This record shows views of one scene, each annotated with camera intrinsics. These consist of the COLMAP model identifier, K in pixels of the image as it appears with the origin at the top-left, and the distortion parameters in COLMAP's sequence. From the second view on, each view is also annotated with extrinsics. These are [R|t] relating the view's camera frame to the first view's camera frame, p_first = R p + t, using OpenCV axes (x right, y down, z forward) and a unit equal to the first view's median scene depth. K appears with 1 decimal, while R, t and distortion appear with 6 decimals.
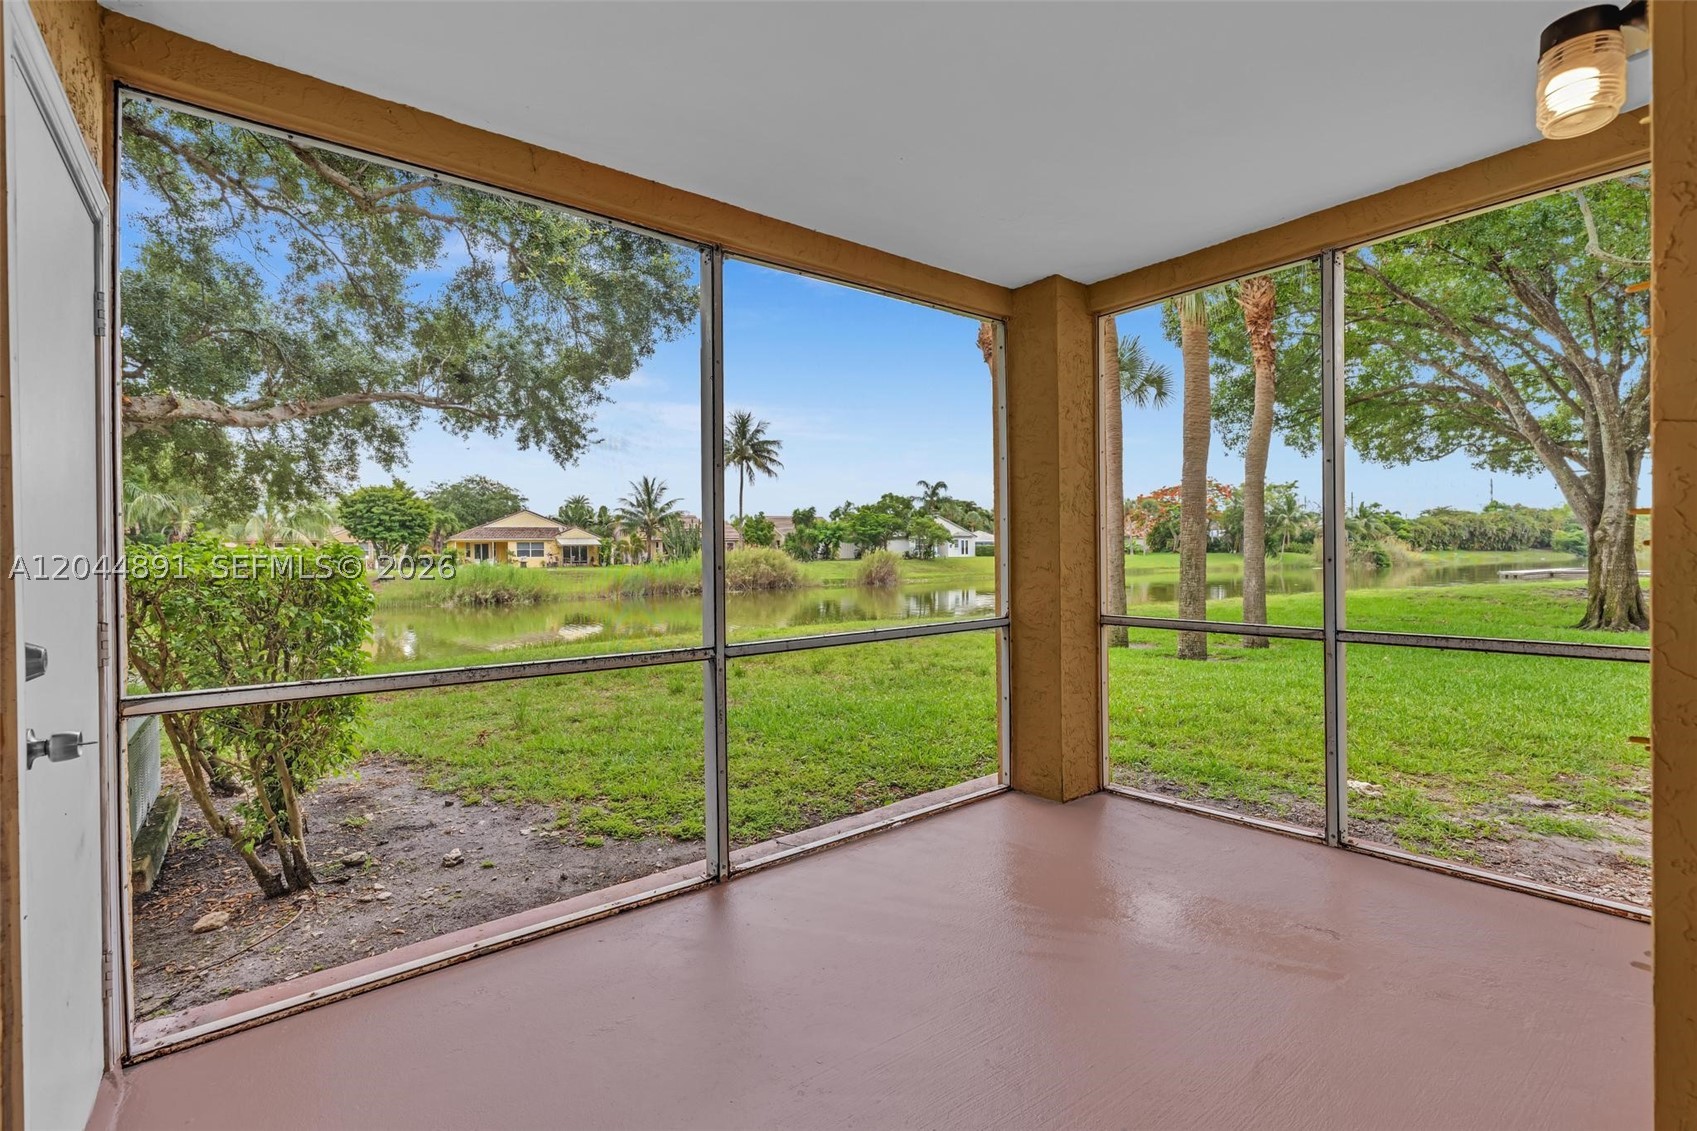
lens RADIAL K [[753.0, 0, 843.0], [0, 753.0, 558.8], [0, 0, 1]] dist [0.000575, 0.000292]
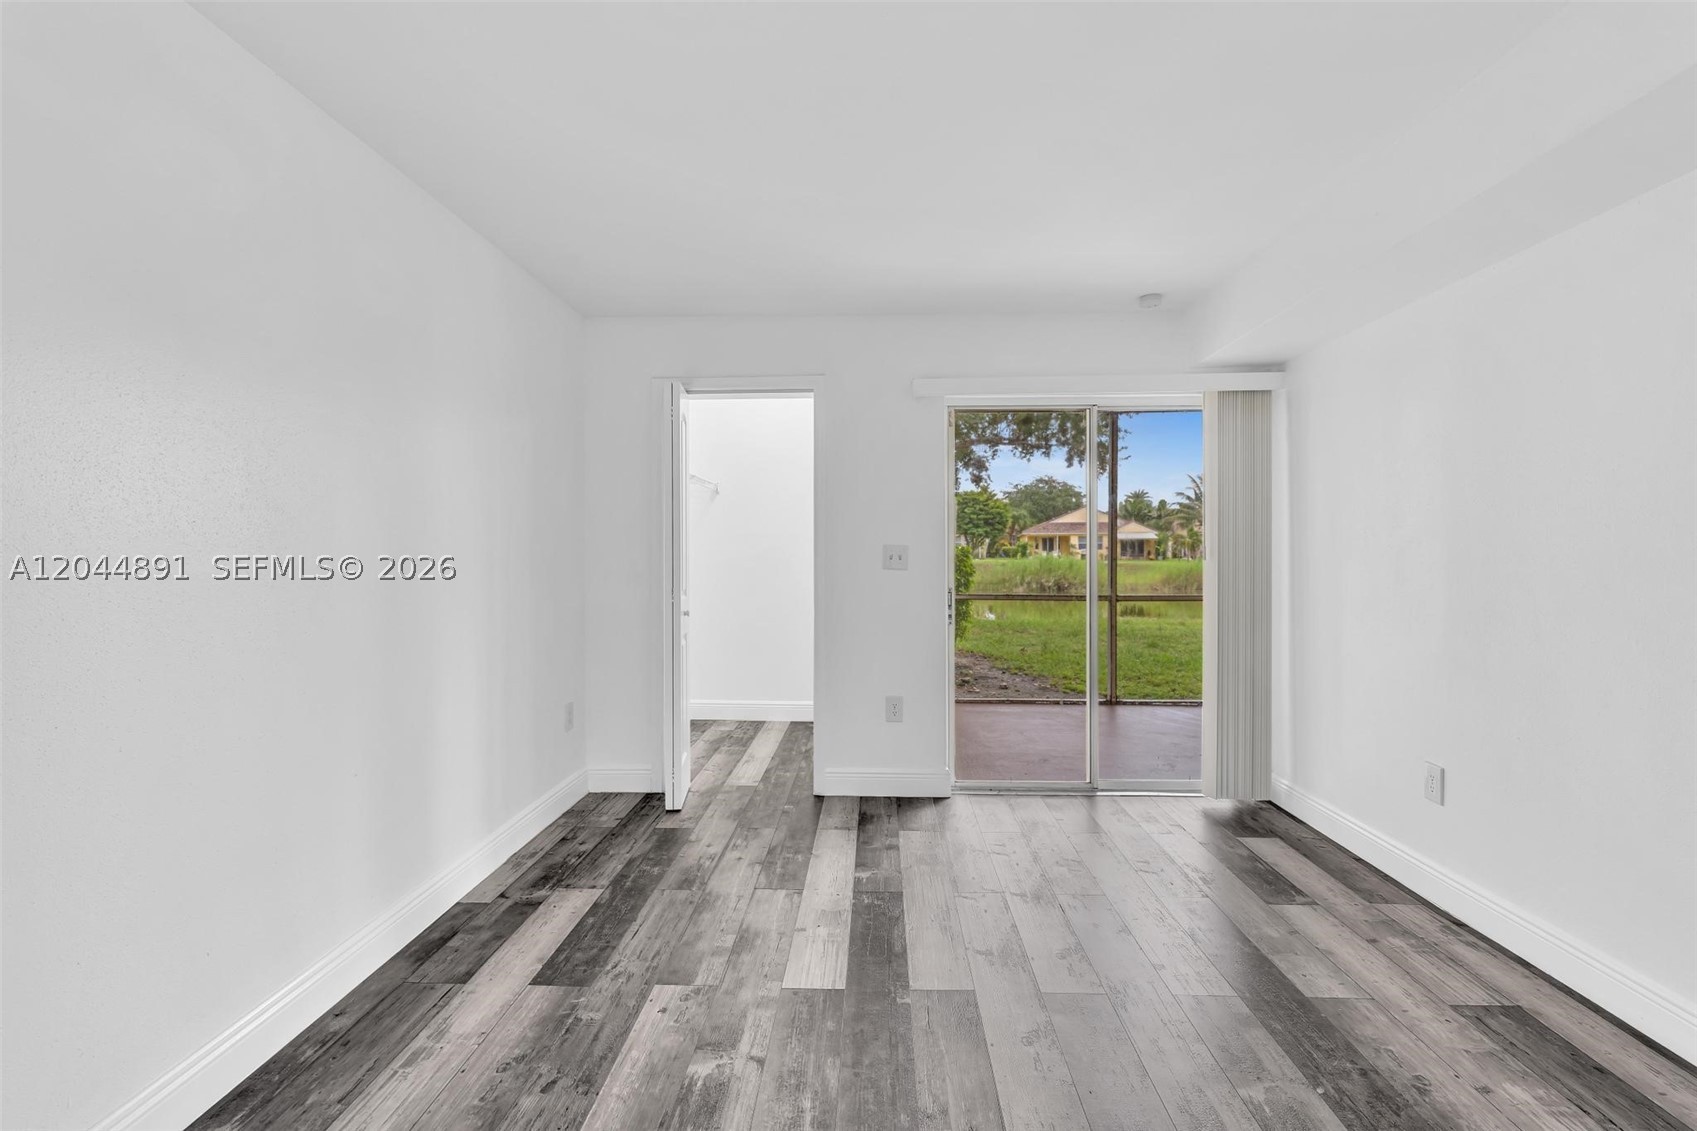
lens RADIAL K [[791.7, 0, 850.0], [0, 791.7, 555.9], [0, 0, 1]] dist [0.000165, -0.000102]
pose [[0.765473, 0.017043, -0.643242, 0.112098], [-0.013734, 0.999854, 0.010147, -0.001355], [0.643321, 0.001067, 0.765596, -0.192094]]
